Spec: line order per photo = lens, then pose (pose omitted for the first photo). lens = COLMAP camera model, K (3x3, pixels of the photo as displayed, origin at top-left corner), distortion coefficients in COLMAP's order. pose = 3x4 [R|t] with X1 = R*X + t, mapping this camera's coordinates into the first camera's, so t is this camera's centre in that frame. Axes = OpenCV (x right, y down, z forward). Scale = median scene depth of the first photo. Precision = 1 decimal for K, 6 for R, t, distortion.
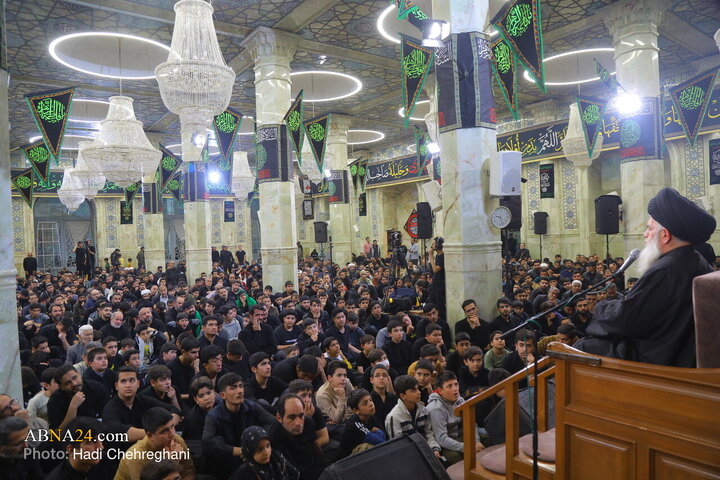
lens RADIAL K [[515.9, 0, 359.4], [0, 515.9, 240.3], [0, 0, 1]] dist [-0.088364, 0.047956]
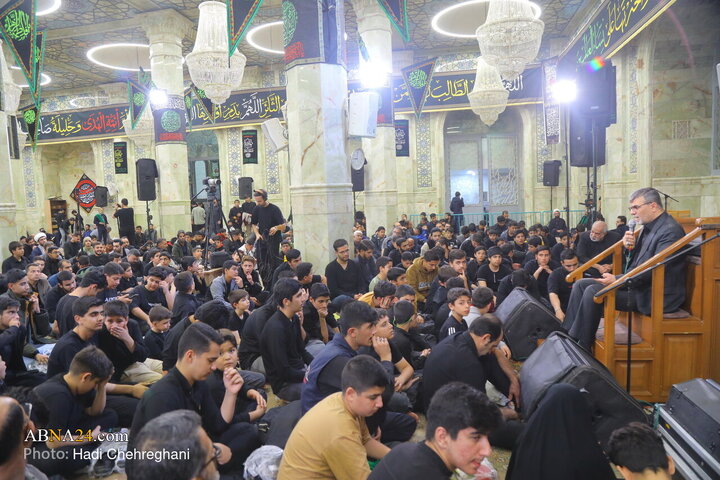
lens RADIAL K [[515.9, 0, 357.9], [0, 515.9, 238.2], [0, 0, 1]] dist [-0.088364, 0.047956]
pose [[0.734878, -0.041010, 0.676958, -0.172816], [0.020190, 0.999051, 0.038605, 0.030057], [-0.677898, -0.014702, 0.735009, 0.107099]]
